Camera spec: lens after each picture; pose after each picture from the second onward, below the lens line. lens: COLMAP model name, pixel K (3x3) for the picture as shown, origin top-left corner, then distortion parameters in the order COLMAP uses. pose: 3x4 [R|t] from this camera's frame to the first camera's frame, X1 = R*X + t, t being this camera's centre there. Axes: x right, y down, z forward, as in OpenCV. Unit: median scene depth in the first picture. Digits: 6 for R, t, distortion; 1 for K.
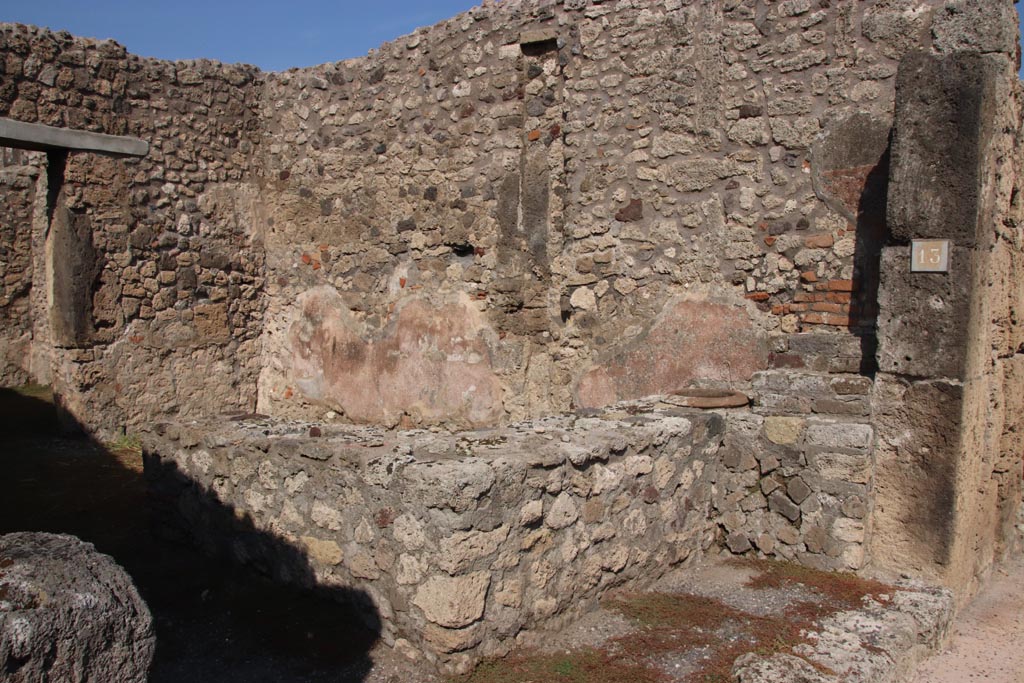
lens RADIAL K [[854.1, 0, 538.9], [0, 854.1, 338.1], [0, 0, 1]] dist [-0.145242, 0.087077]
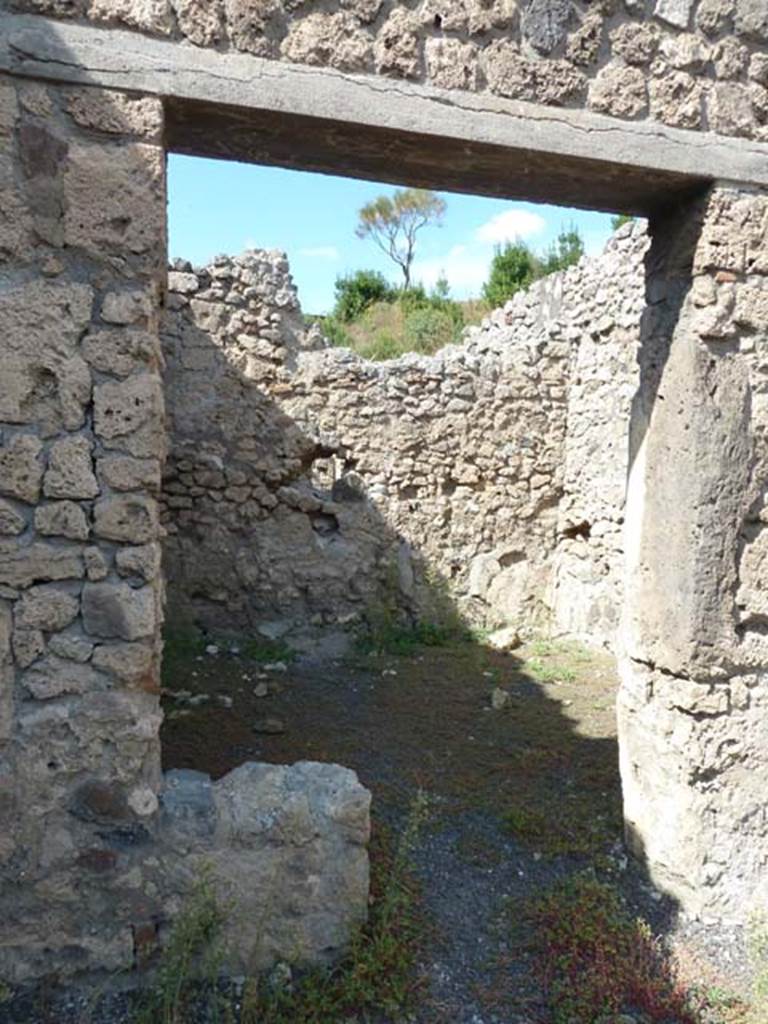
lens RADIAL K [[755.6, 0, 408.8], [0, 755.6, 515.3], [0, 0, 1]] dist [-0.032890, -0.009890]
pose [[0.744990, 0.058589, -0.664498, -0.415750], [-0.065290, 0.997757, 0.014773, -0.066247], [0.663873, 0.032379, 0.747144, 0.614812]]
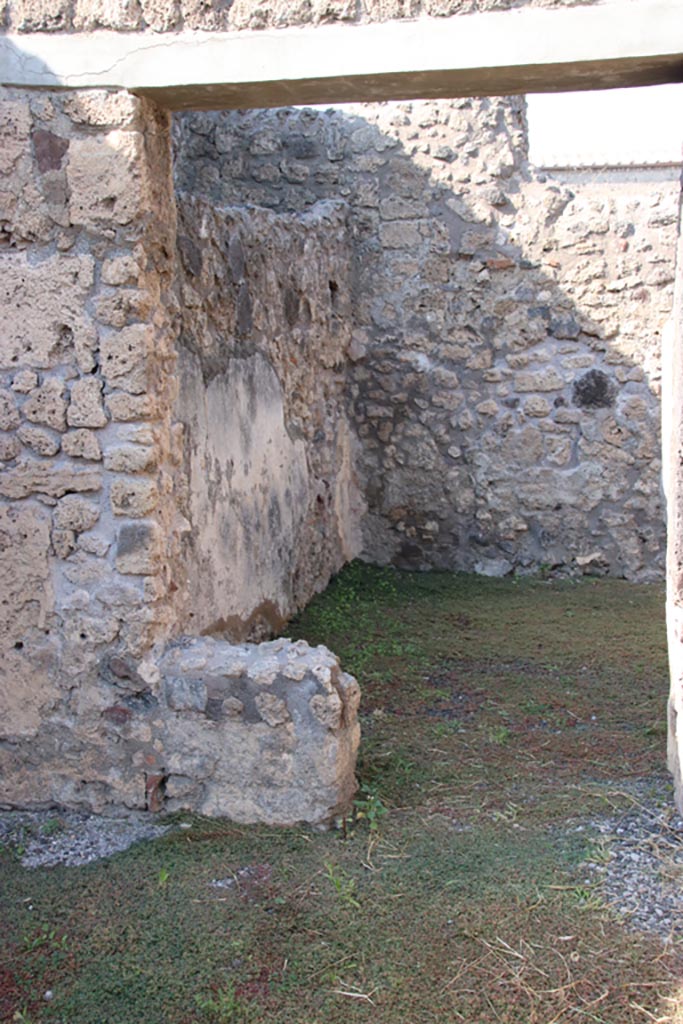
lens RADIAL K [[1184.1, 0, 385.9], [0, 1184.1, 514.4], [0, 0, 1]] dist [0.064745, 0.000000]
pose [[0.381999, 0.125509, -0.915601, -0.103183], [-0.036891, 0.992016, 0.120592, -0.093781], [0.923426, -0.012289, 0.383579, 0.656313]]
